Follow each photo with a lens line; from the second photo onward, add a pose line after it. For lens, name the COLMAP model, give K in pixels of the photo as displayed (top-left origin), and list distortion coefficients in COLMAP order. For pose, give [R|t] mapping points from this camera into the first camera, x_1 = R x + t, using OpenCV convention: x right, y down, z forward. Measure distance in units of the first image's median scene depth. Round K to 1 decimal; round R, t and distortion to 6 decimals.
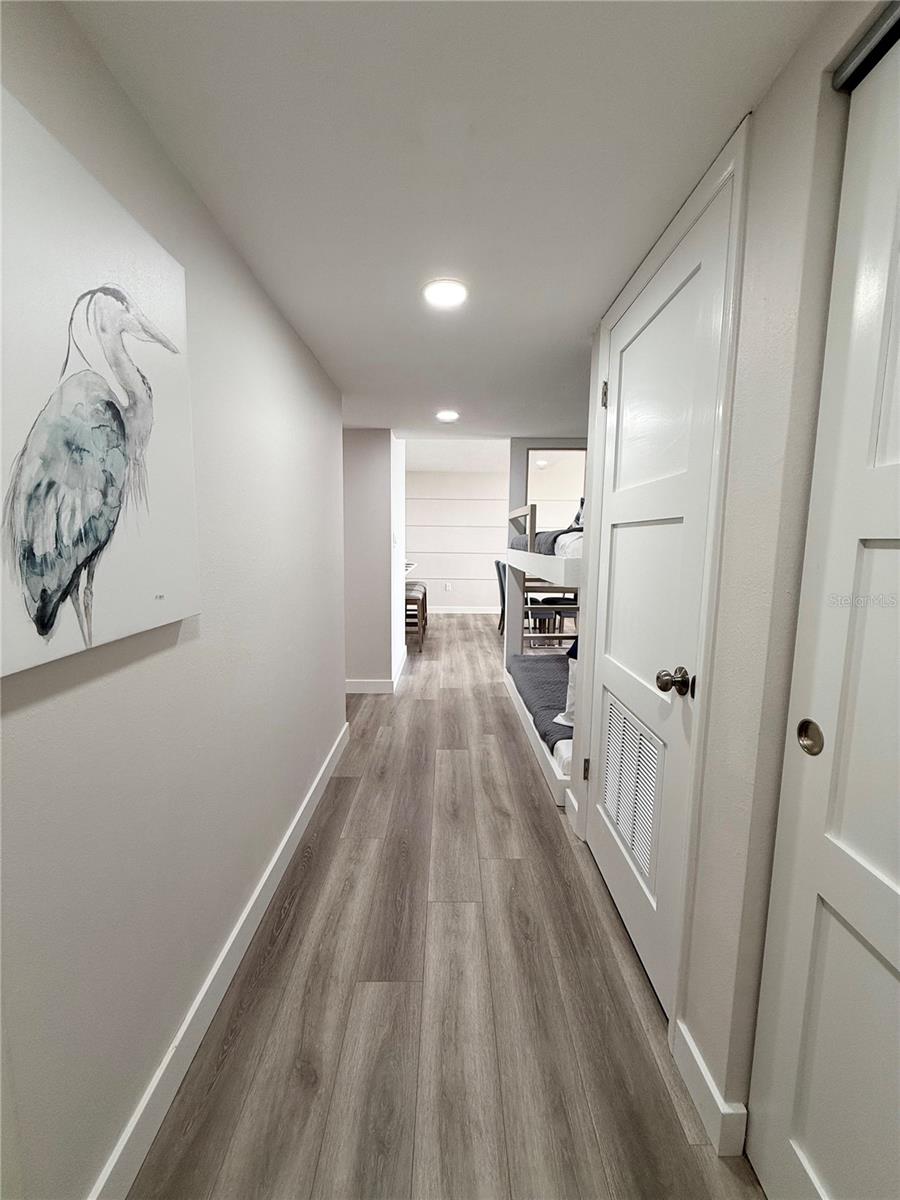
lens RADIAL K [[478.7, 0, 450.6], [0, 478.7, 599.1], [0, 0, 1]] dist [0.008147, 0.000048]
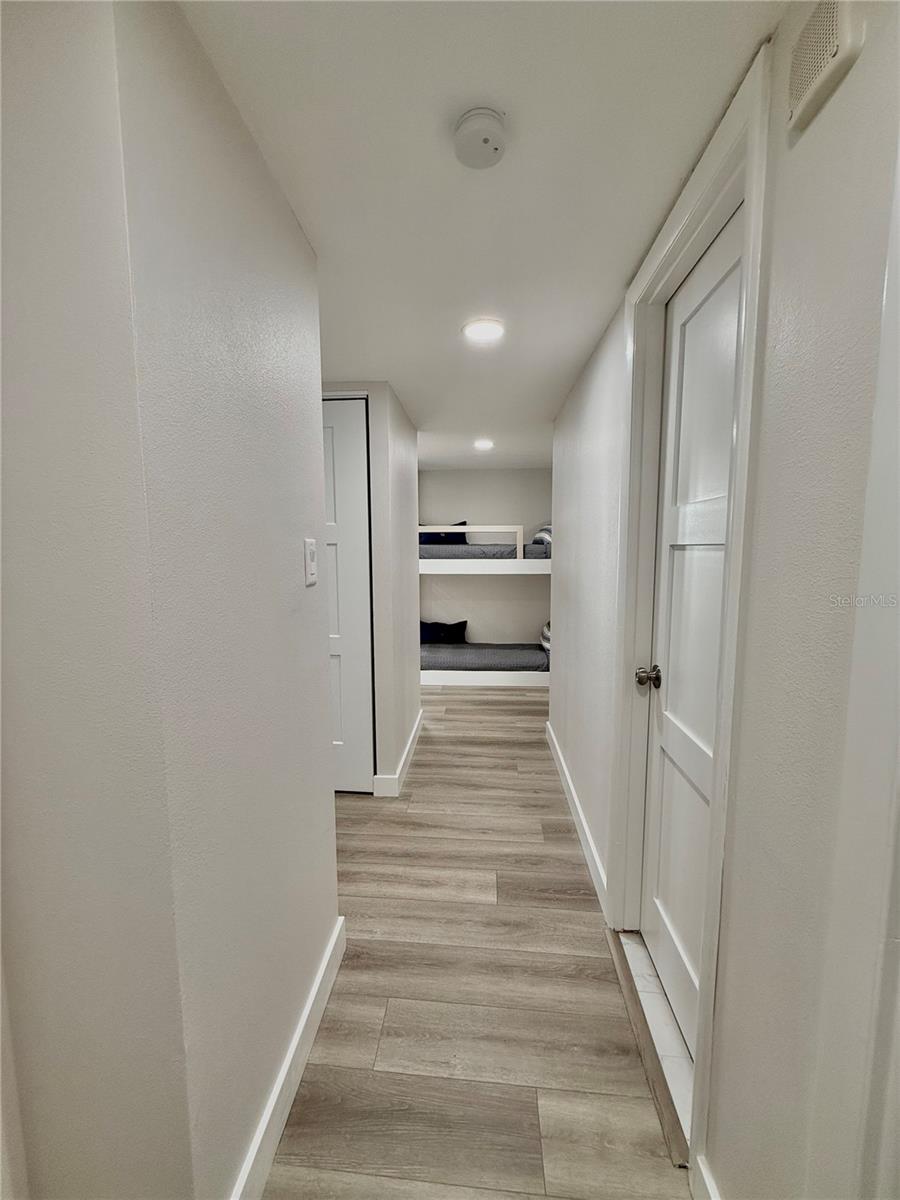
lens RADIAL K [[478.7, 0, 449.4], [0, 478.7, 598.0], [0, 0, 1]] dist [0.008147, 0.000048]
pose [[0.079641, -0.112160, 0.990494, -1.008120], [0.142811, 0.984683, 0.100019, -0.109343], [-0.986541, 0.133487, 0.094439, 0.903058]]
